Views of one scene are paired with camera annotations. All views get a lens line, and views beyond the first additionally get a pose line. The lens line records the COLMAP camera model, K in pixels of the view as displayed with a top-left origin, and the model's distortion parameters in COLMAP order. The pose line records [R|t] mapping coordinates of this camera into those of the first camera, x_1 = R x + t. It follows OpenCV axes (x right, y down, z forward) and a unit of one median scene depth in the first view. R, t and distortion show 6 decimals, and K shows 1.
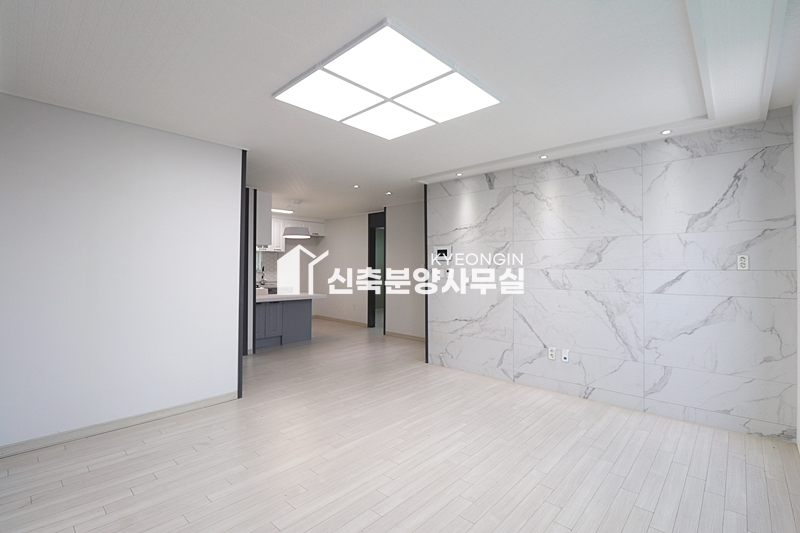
lens RADIAL K [[367.1, 0, 405.0], [0, 367.1, 262.4], [0, 0, 1]] dist [-0.007845, -0.008703]
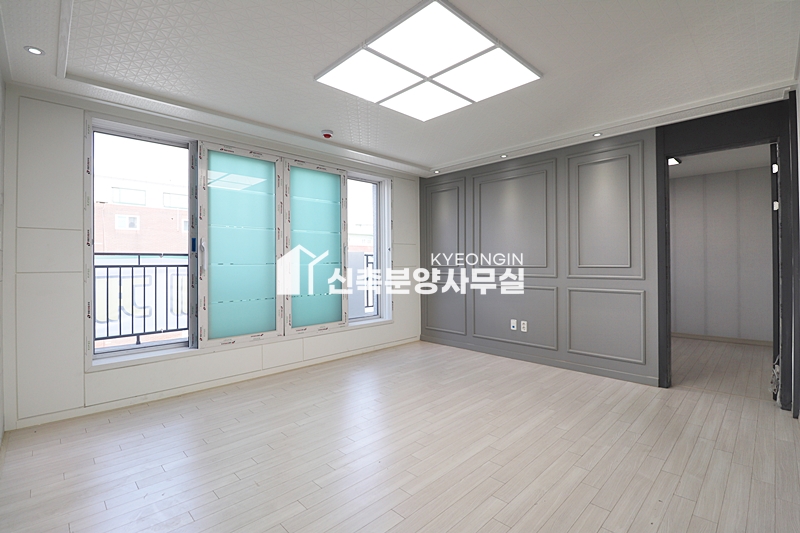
lens RADIAL K [[367.1, 0, 406.4], [0, 367.1, 264.0], [0, 0, 1]] dist [-0.007845, -0.008703]
pose [[-0.998837, 0.004290, 0.048026, -0.023919], [0.003762, 0.999932, -0.011071, 0.054248], [-0.048070, -0.010877, -0.998785, 1.460402]]
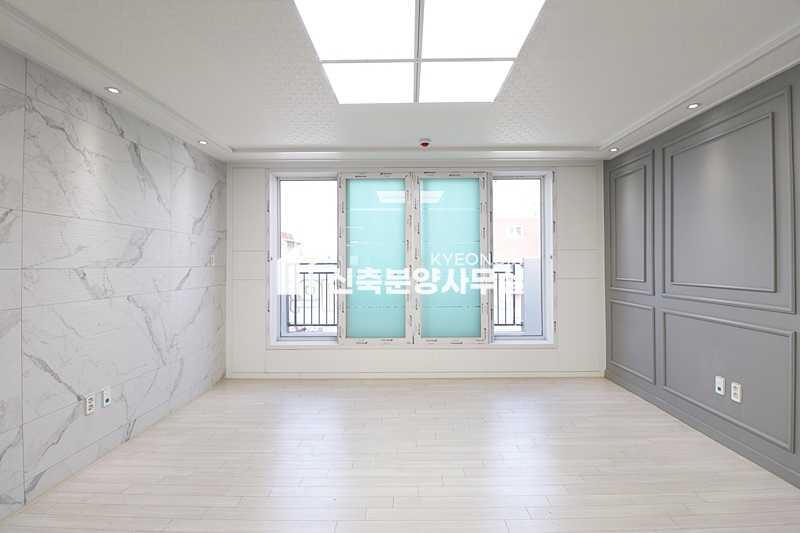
lens RADIAL K [[367.1, 0, 405.1], [0, 367.1, 262.1], [0, 0, 1]] dist [-0.007845, -0.008703]
pose [[-0.671555, 0.002595, 0.740950, -0.460783], [-0.008811, 0.999895, -0.011487, 0.012051], [-0.740902, -0.014243, -0.671462, 1.143614]]
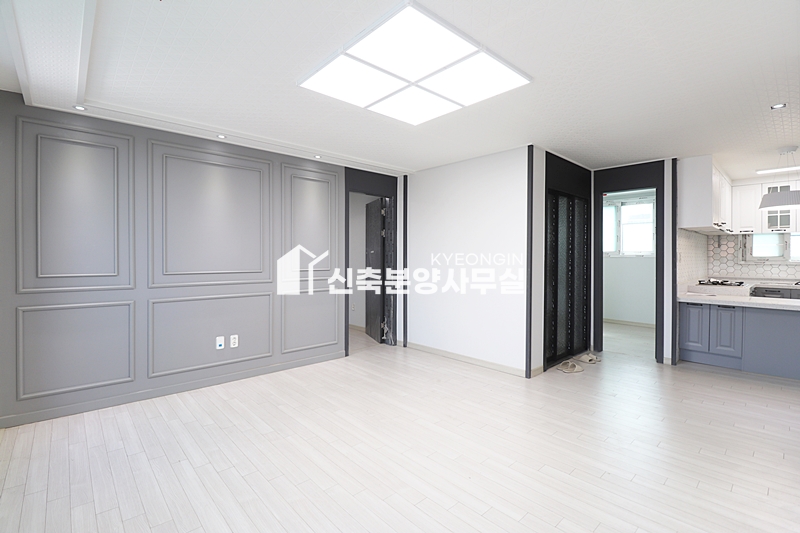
lens RADIAL K [[367.1, 0, 401.8], [0, 367.1, 261.4], [0, 0, 1]] dist [-0.007845, -0.008703]
pose [[-0.088963, 0.007484, -0.996007, 0.679596], [0.012696, 0.999899, 0.006379, 0.017526], [0.995954, -0.012078, -0.089049, 0.769210]]
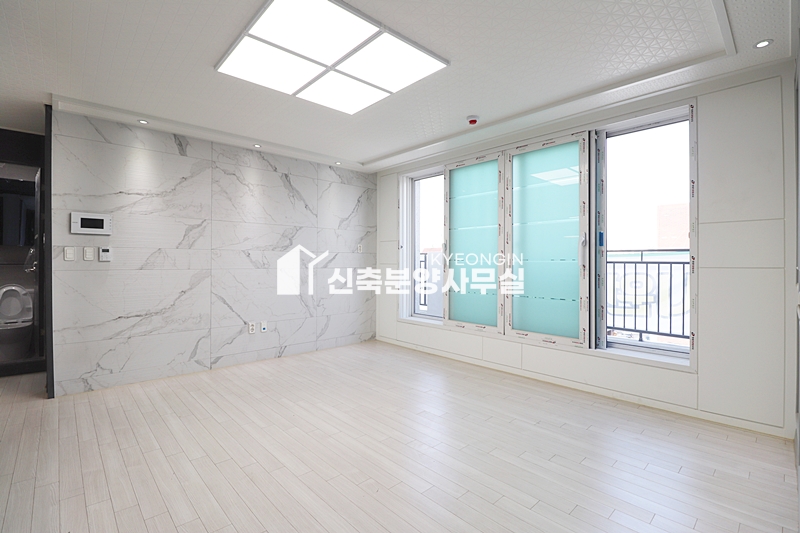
lens RADIAL K [[367.1, 0, 406.7], [0, 367.1, 262.1], [0, 0, 1]] dist [-0.007845, -0.008703]
pose [[0.069205, -0.004747, 0.997591, -0.730647], [-0.017790, 0.999824, 0.005992, 0.043197], [-0.997444, -0.018162, 0.069108, 0.528063]]
